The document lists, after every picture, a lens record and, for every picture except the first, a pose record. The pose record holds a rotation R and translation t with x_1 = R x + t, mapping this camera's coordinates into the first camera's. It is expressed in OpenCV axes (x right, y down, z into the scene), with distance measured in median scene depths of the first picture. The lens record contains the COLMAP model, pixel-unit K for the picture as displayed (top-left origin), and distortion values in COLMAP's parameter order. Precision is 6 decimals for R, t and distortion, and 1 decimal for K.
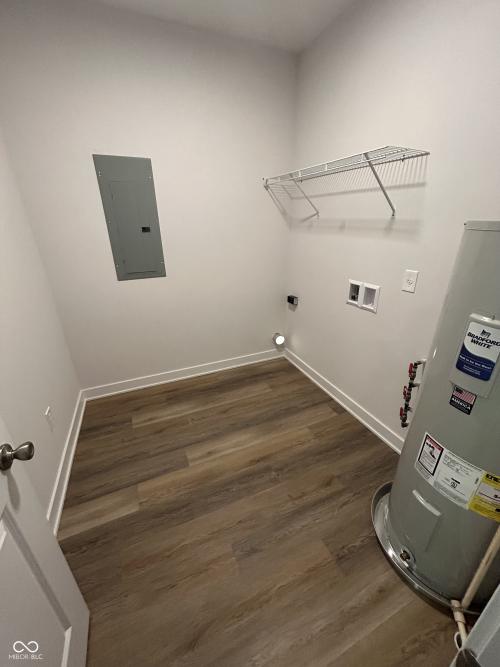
lens RADIAL K [[268.8, 0, 250.2], [0, 268.8, 333.3], [0, 0, 1]] dist [-0.003744, -0.000210]
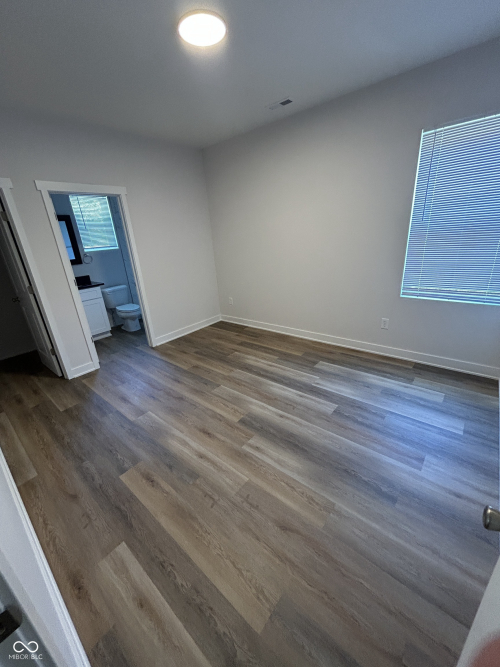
lens RADIAL K [[268.8, 0, 249.1], [0, 268.8, 332.9], [0, 0, 1]] dist [-0.003744, -0.000210]
pose [[-0.444632, -0.282407, 0.850029, -0.576350], [0.414935, 0.776088, 0.474885, -0.307733], [-0.793808, 0.563856, -0.227893, 0.750679]]
